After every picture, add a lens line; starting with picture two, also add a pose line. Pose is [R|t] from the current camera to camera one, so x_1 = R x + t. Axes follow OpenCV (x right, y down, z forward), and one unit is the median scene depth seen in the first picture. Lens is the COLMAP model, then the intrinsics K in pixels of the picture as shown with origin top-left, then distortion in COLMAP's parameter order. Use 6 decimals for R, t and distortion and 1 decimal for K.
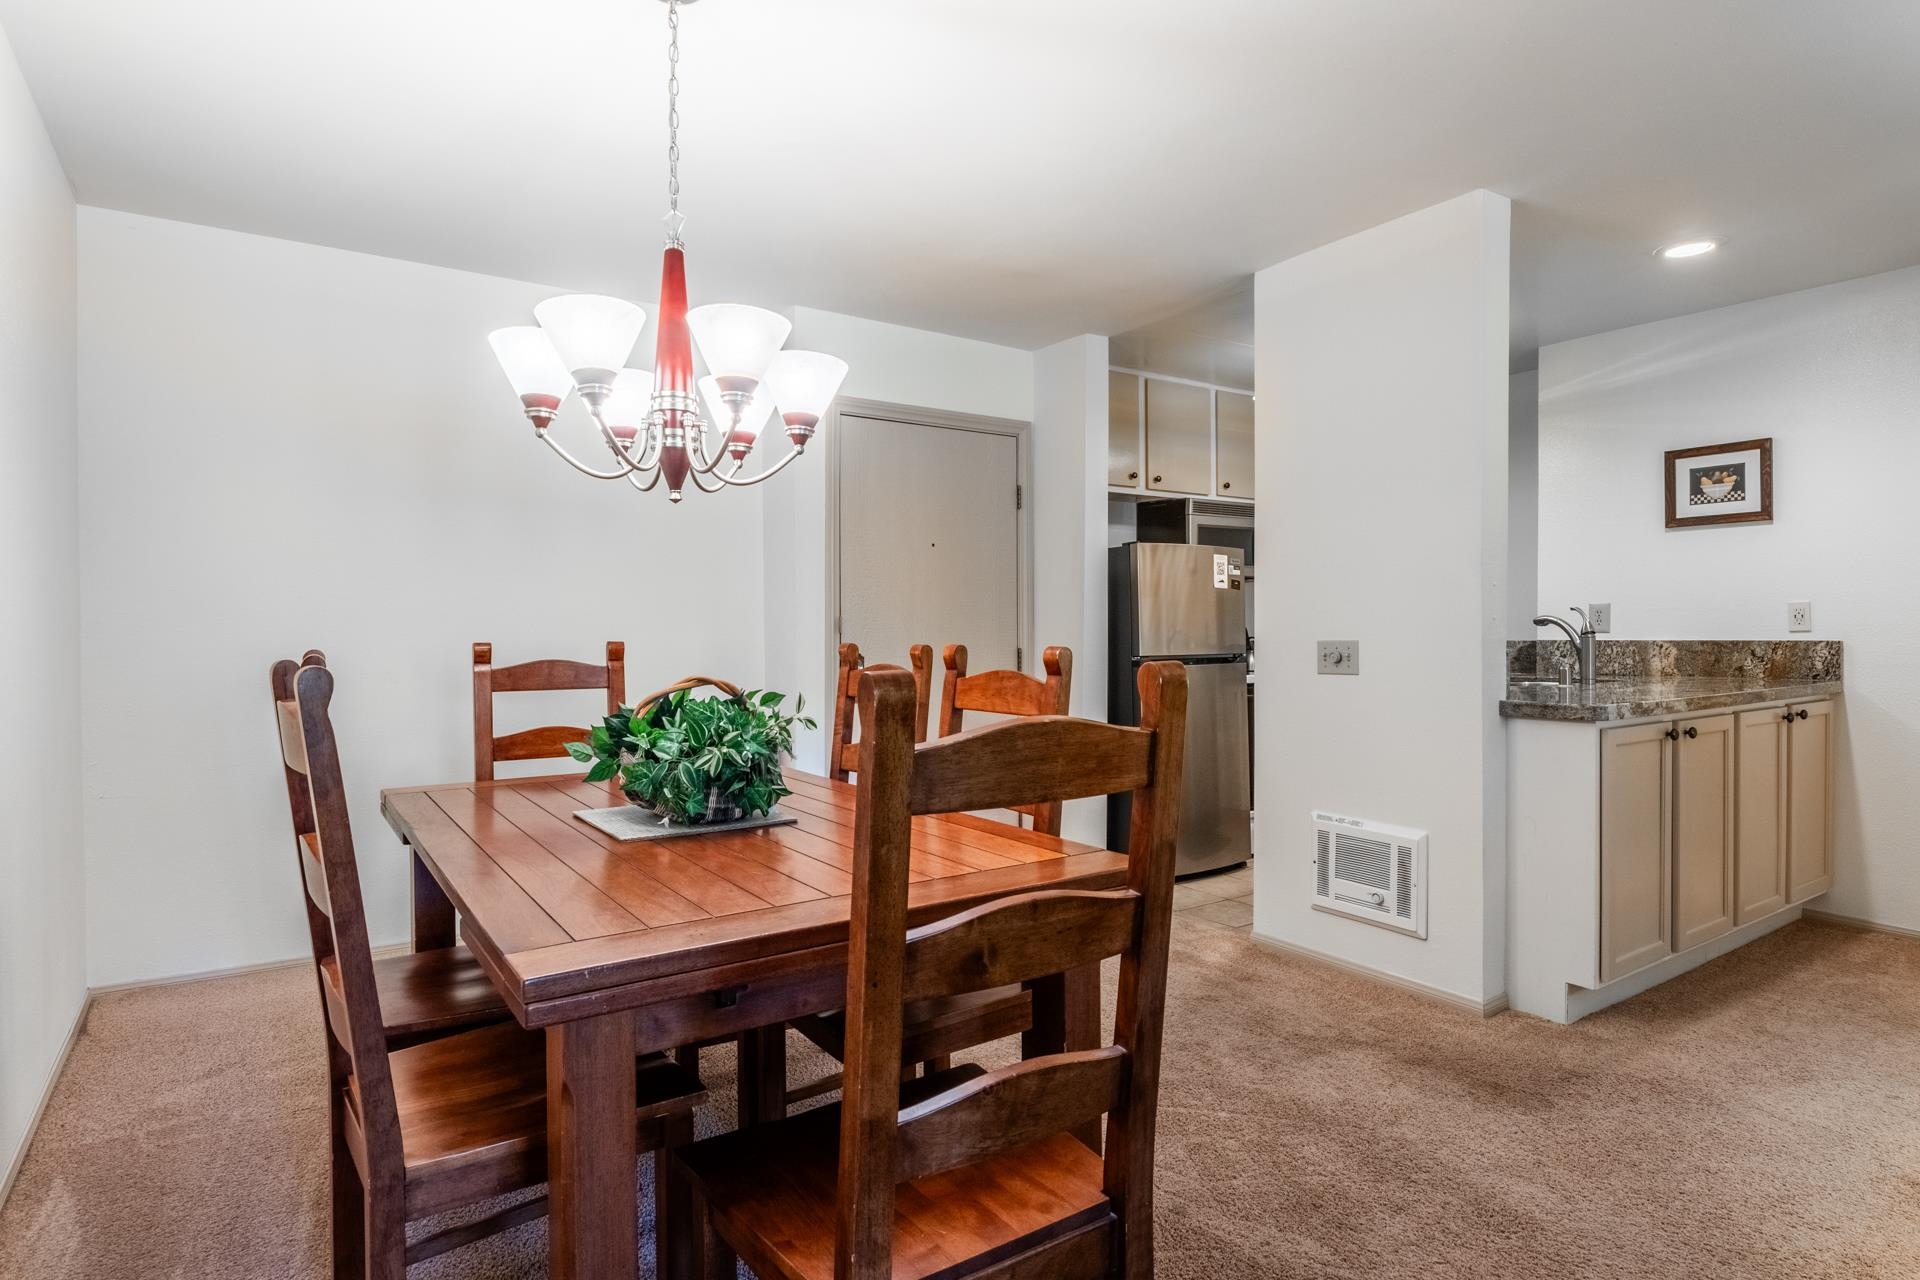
lens RADIAL K [[1037.9, 0, 956.0], [0, 1037.9, 623.2], [0, 0, 1]] dist [0.000126, -0.000240]
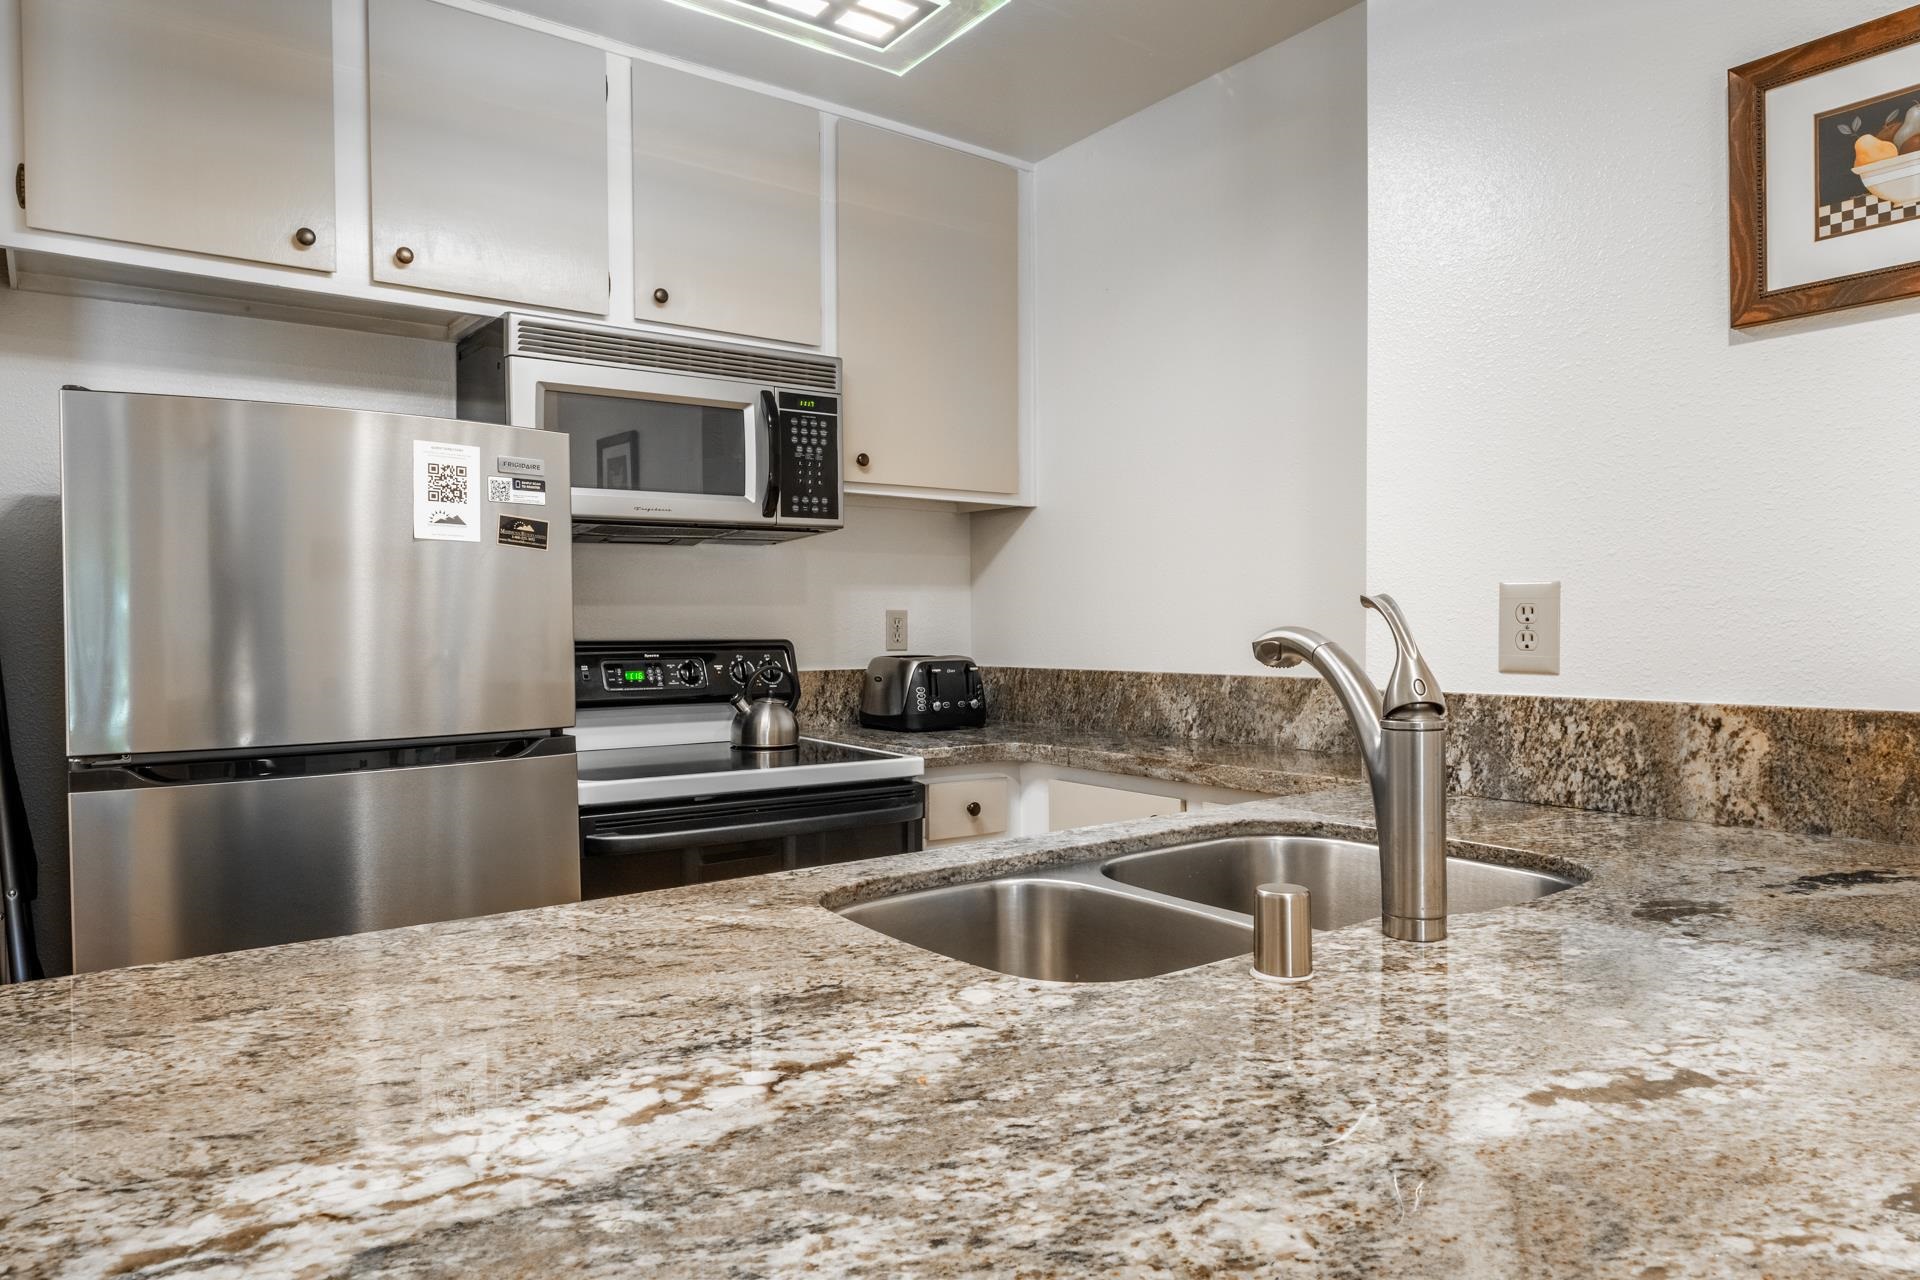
lens RADIAL K [[1190.3, 0, 959.5], [0, 1190.3, 634.0], [0, 0, 1]] dist [-0.001134, -0.001445]
pose [[0.999171, -0.004409, 0.040463, 0.449659], [0.003922, 0.999919, 0.012105, -0.008582], [-0.040513, -0.011936, 0.999108, 0.669506]]
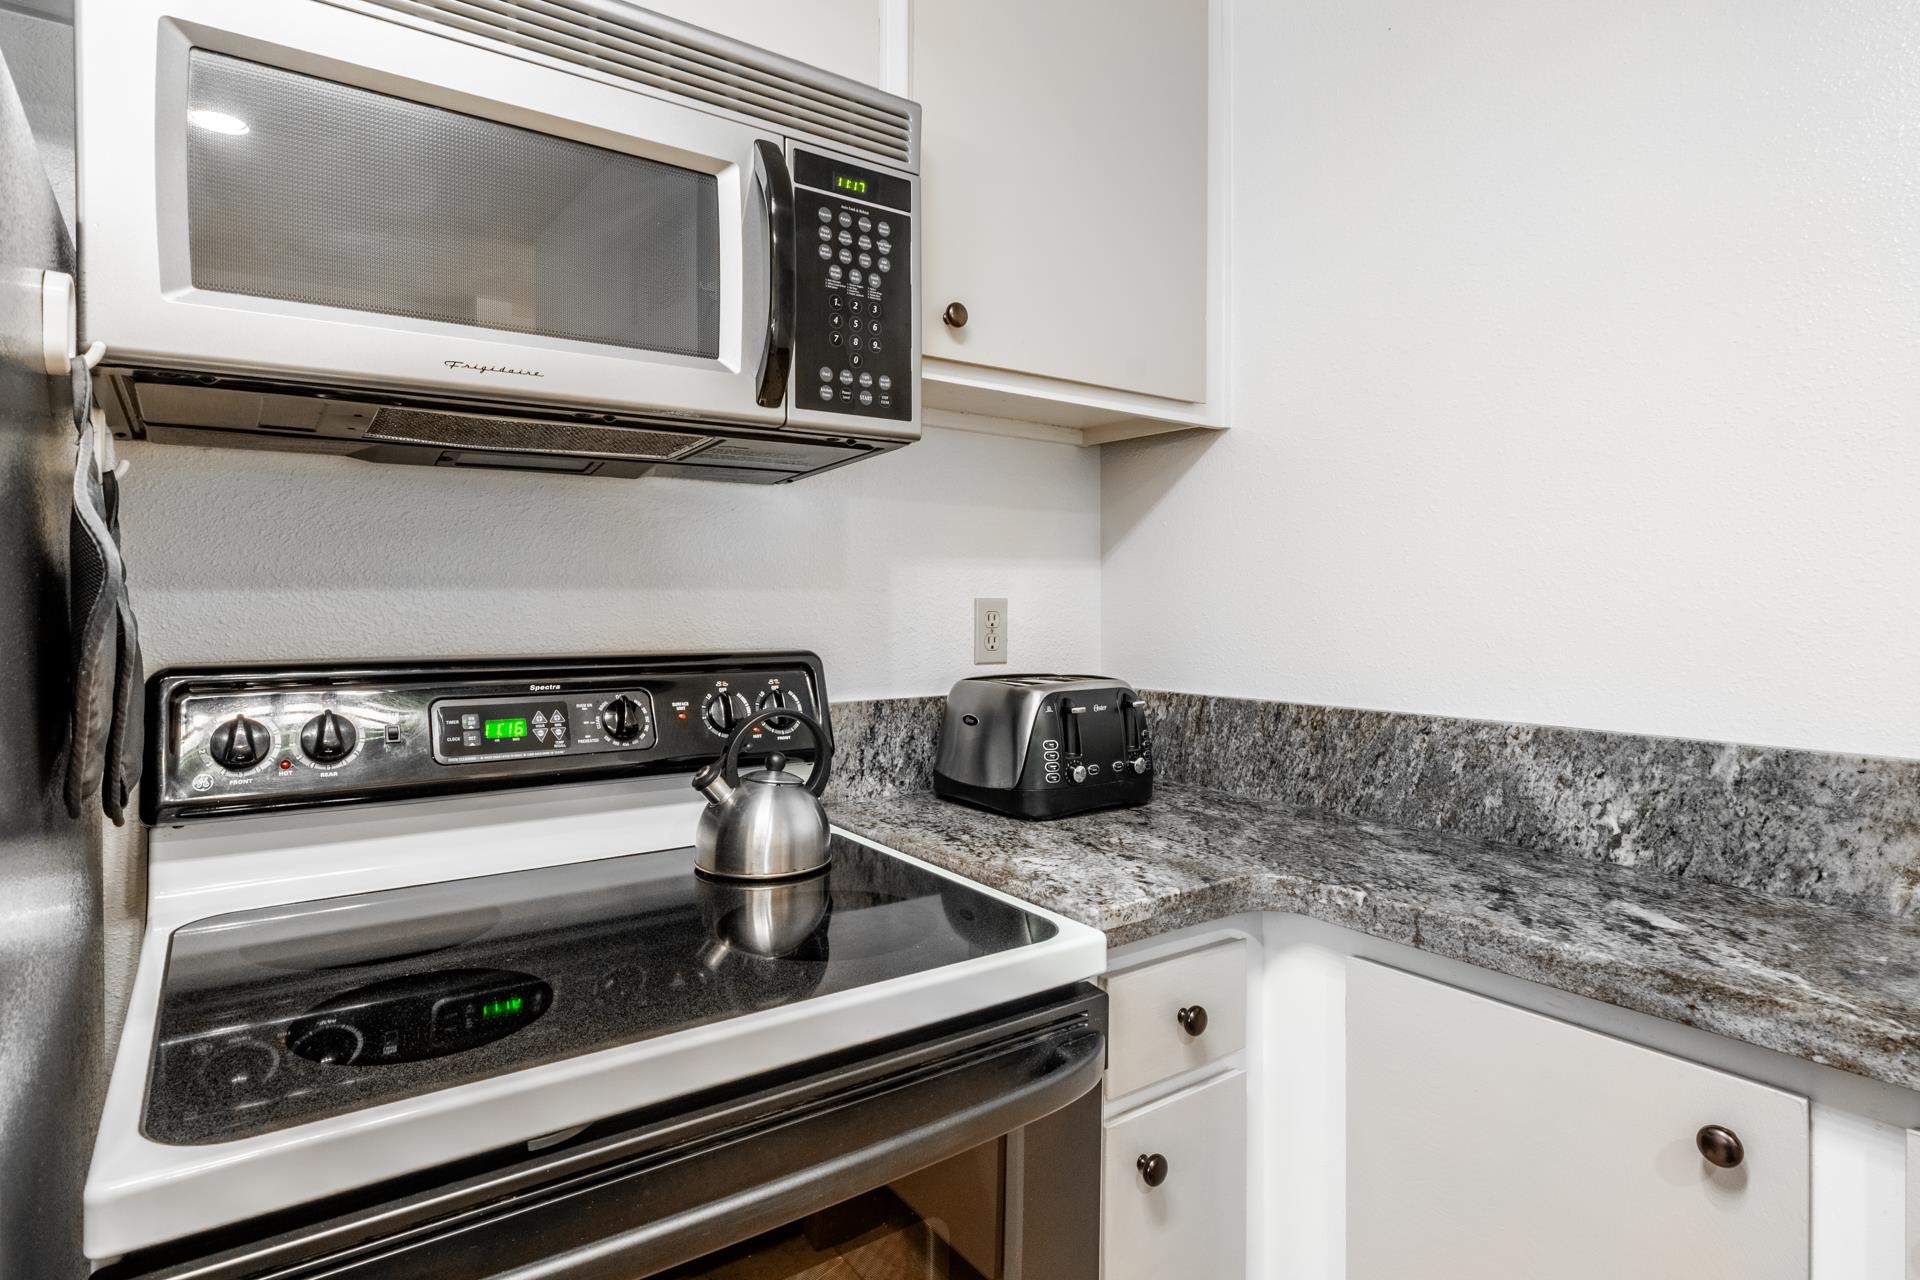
lens RADIAL K [[1026.7, 0, 964.9], [0, 1026.7, 599.7], [0, 0, 1]] dist [-0.001641, -0.000109]
pose [[0.999452, 0.002515, 0.033016, 0.419335], [-0.002558, 0.999996, 0.001272, -0.014240], [-0.033013, -0.001355, 0.999454, 0.999512]]
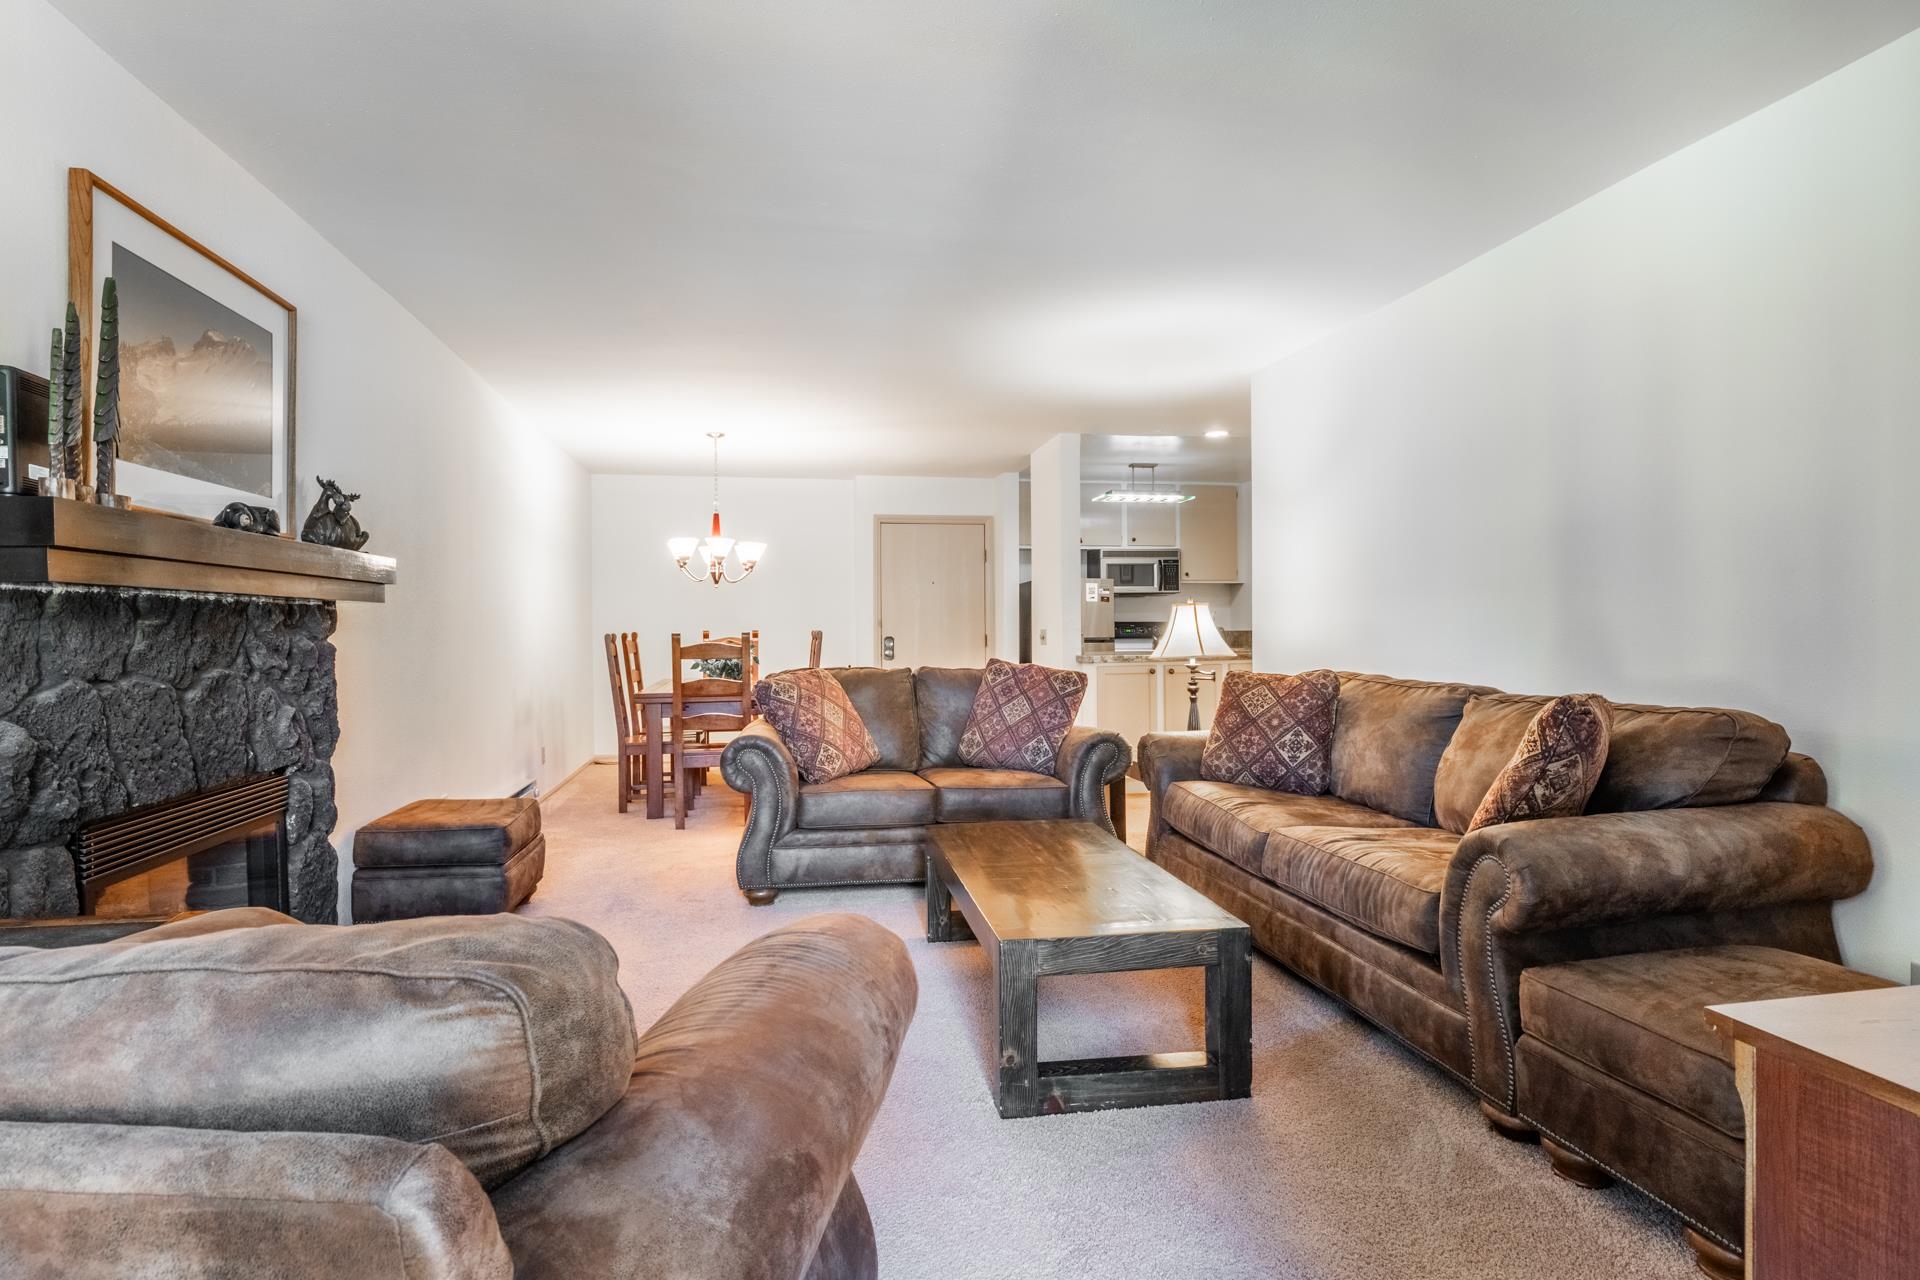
lens RADIAL K [[1037.9, 0, 956.0], [0, 1037.9, 623.2], [0, 0, 1]] dist [0.000126, -0.000240]
pose [[0.914725, -0.003546, -0.404062, 0.854544], [0.006054, 0.999970, 0.004931, -0.007633], [0.404032, -0.006957, 0.914718, -0.840222]]
